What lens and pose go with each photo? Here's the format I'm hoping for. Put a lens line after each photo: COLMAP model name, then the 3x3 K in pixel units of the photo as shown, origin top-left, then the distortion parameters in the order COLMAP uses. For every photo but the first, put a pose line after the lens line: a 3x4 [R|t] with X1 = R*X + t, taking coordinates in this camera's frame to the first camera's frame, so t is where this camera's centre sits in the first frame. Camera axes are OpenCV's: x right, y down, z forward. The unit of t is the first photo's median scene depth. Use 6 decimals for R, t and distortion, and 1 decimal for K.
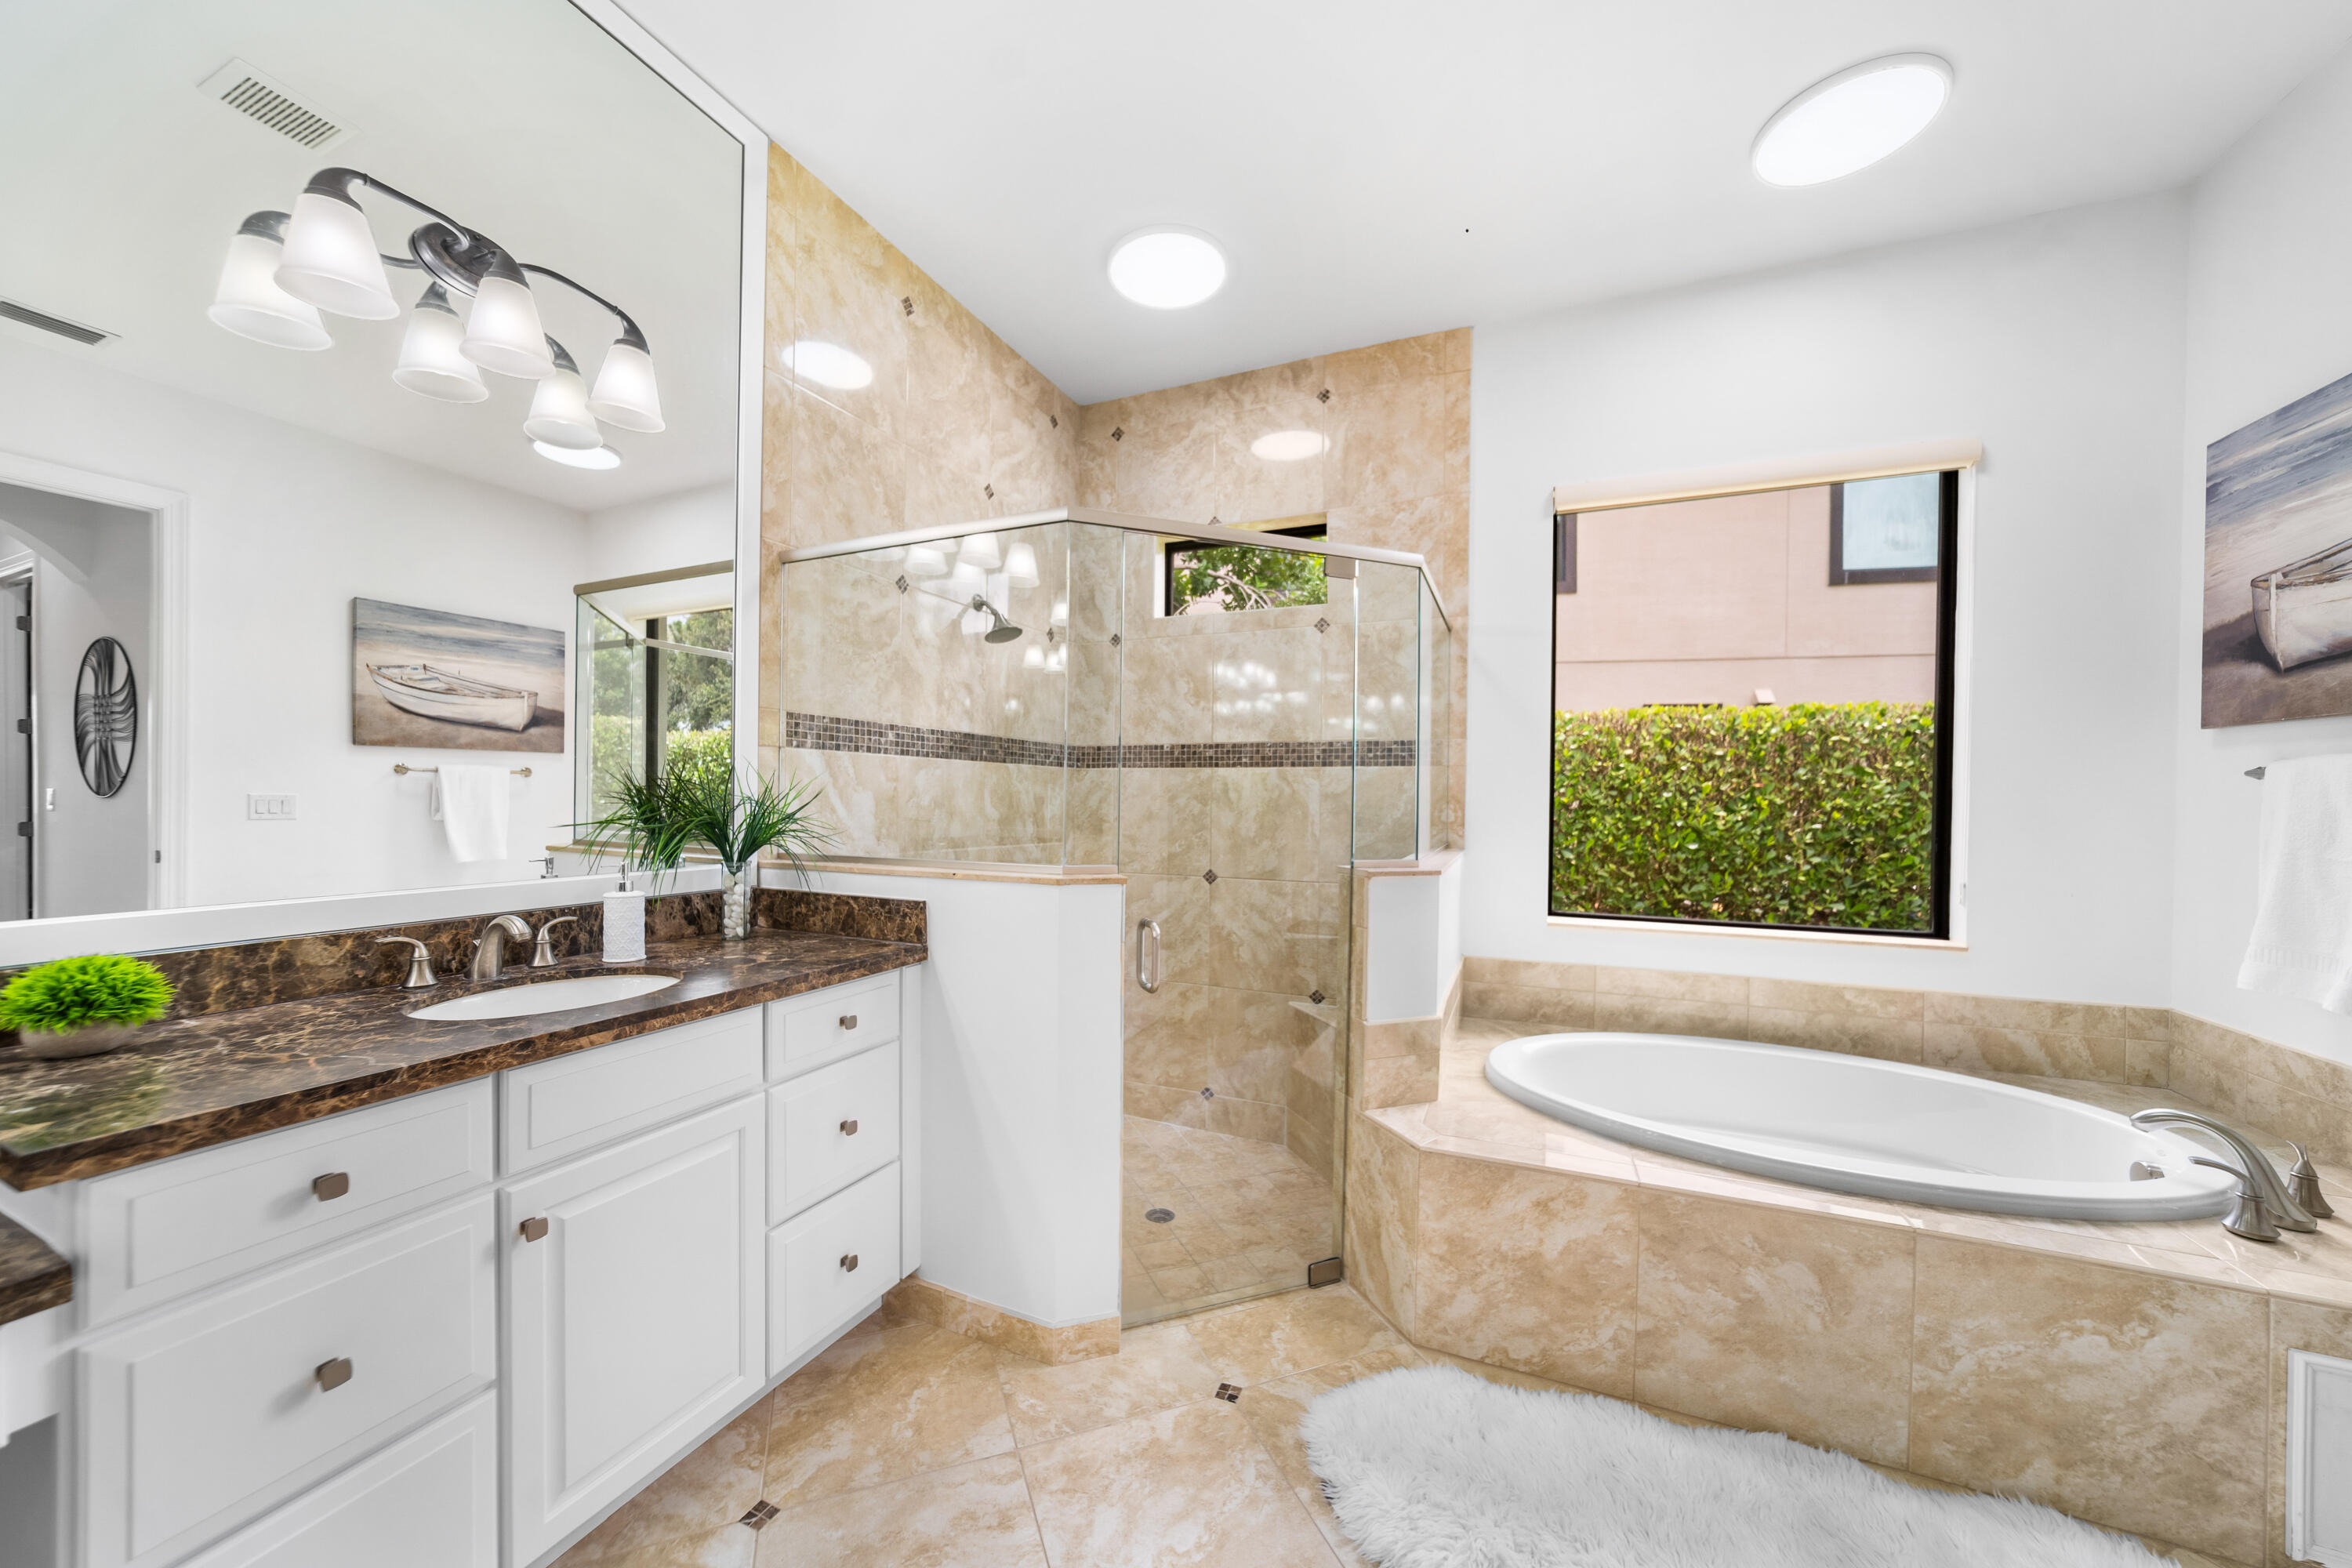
lens RADIAL K [[867.8, 0, 1139.5], [0, 867.8, 797.7], [0, 0, 1]] dist [-0.013986, 0.000265]
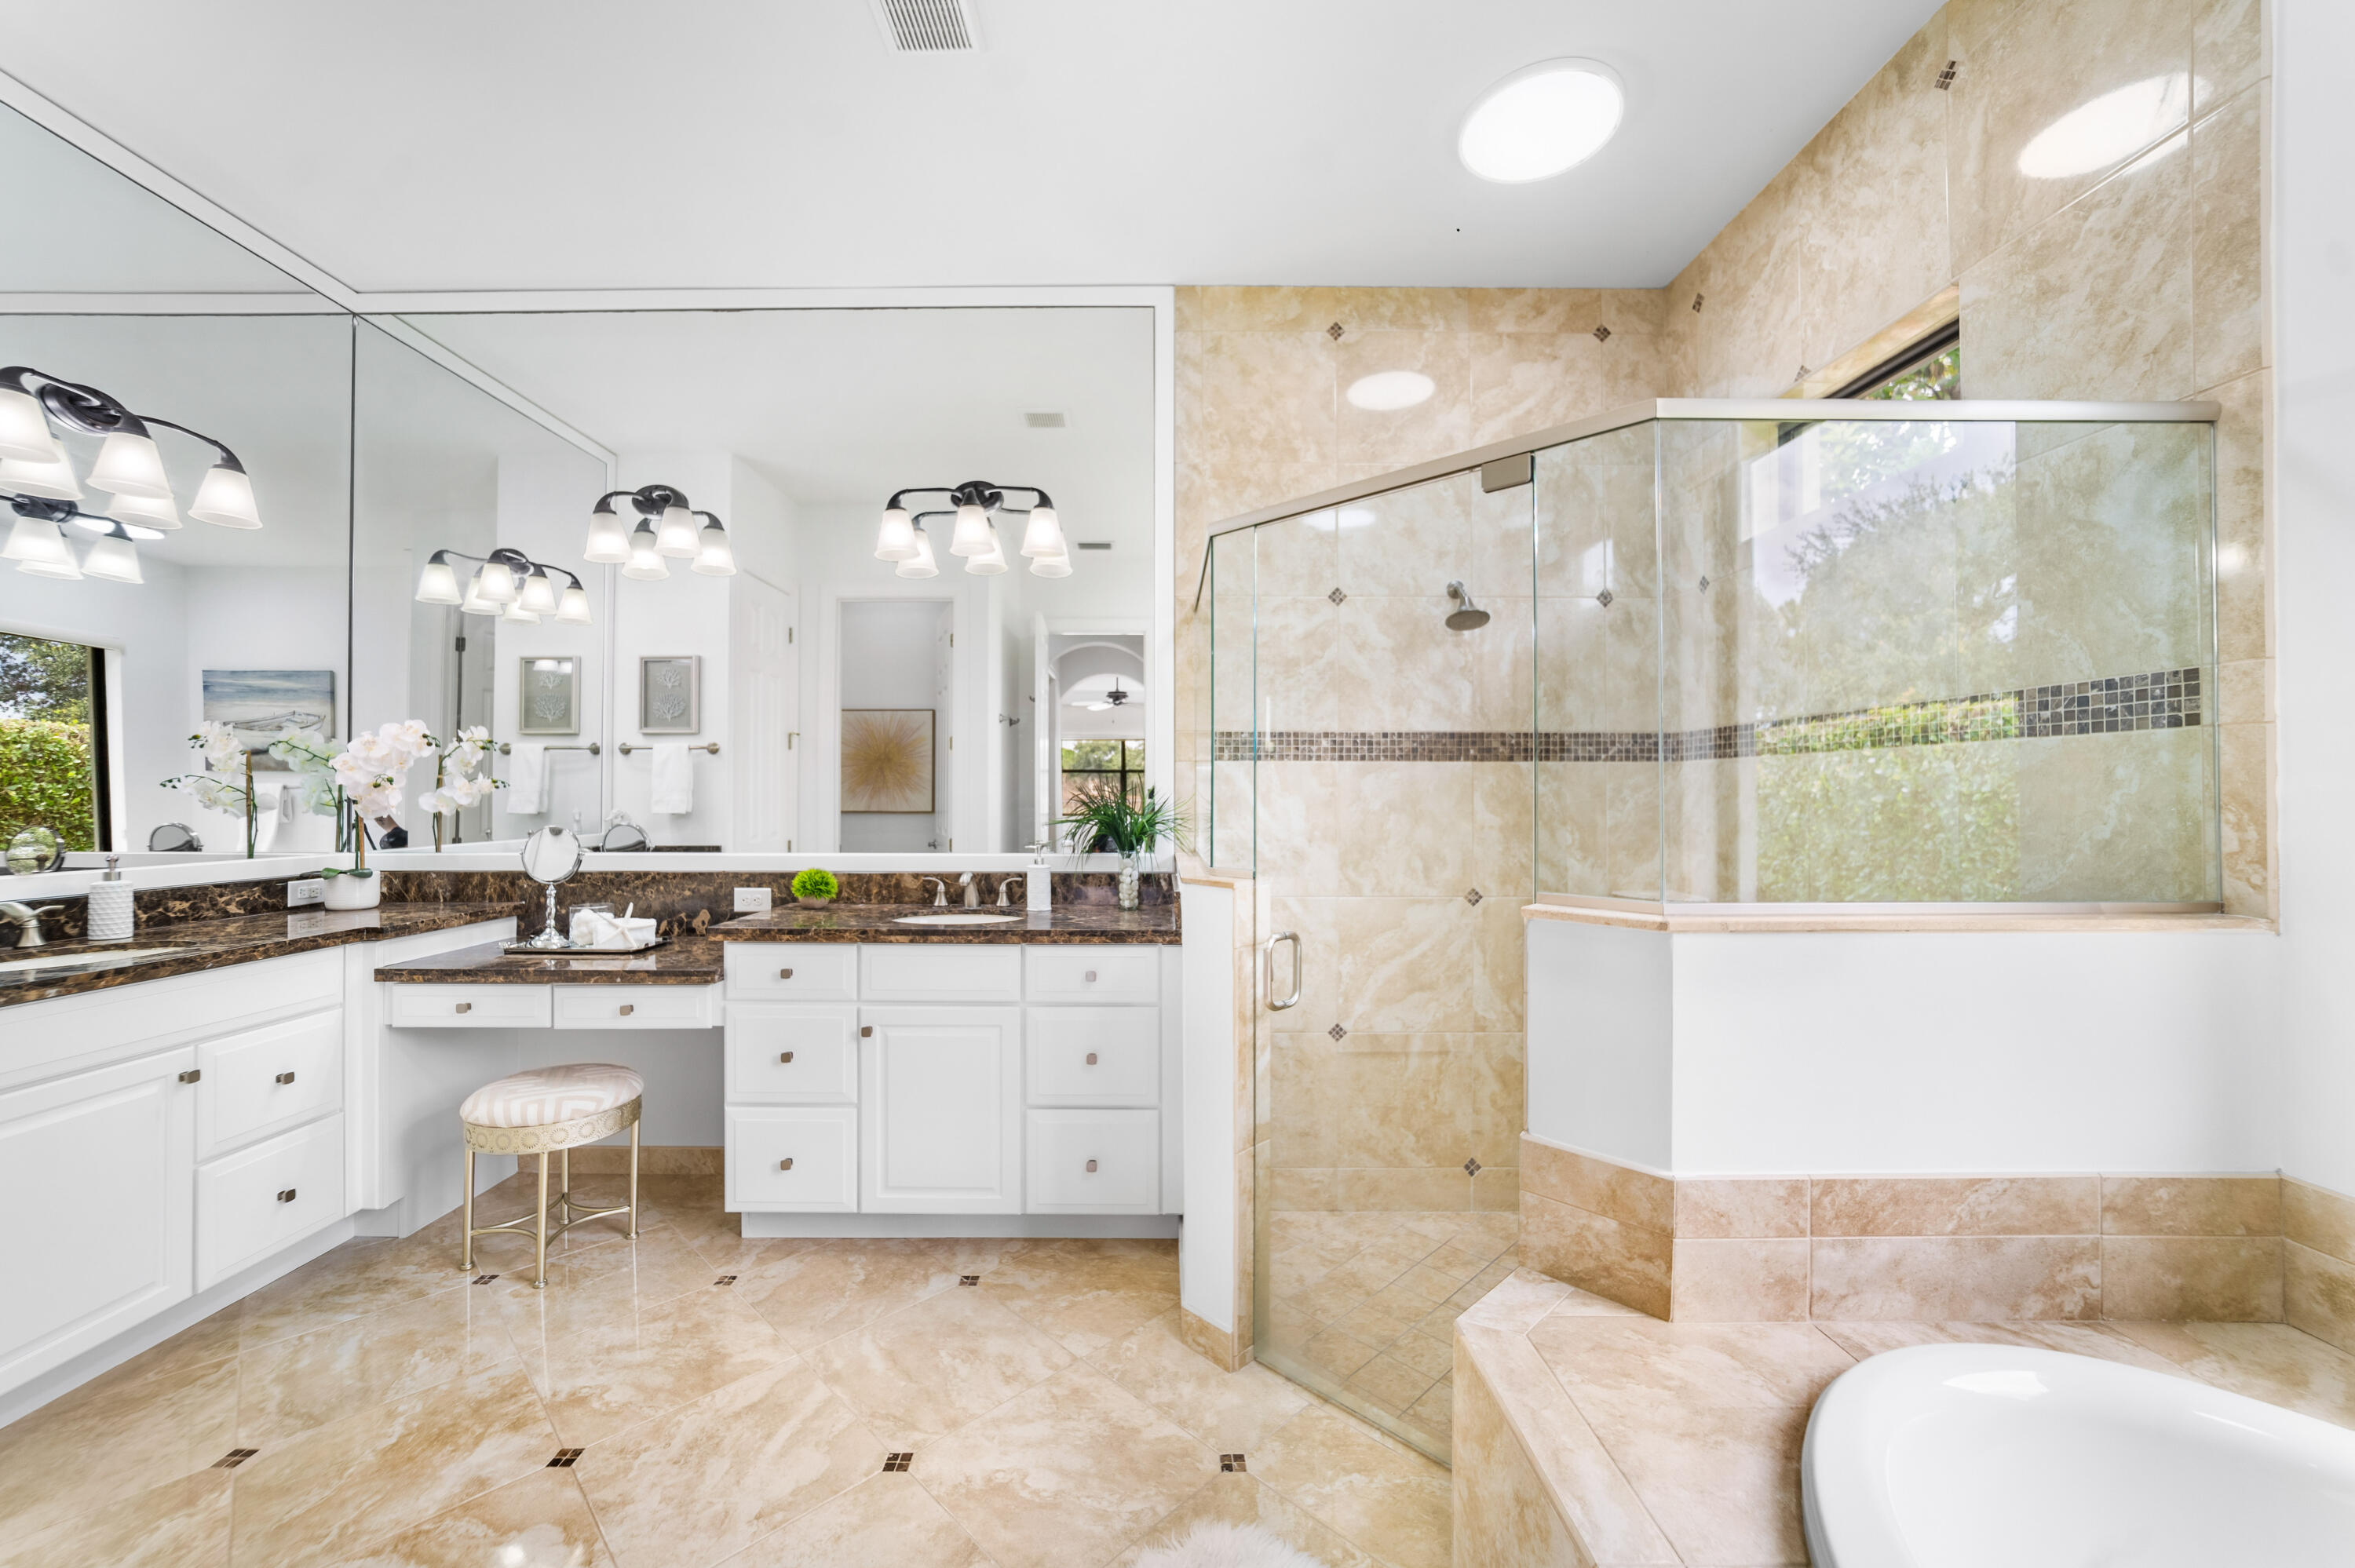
lens RADIAL K [[929.9, 0, 1156.7], [0, 929.9, 777.4], [0, 0, 1]] dist [-0.028159, 0.011571]
pose [[0.384488, -0.027223, -0.922729, 0.661383], [0.001596, 0.999583, -0.028825, 0.002180], [0.923129, 0.009610, 0.384371, 0.373221]]
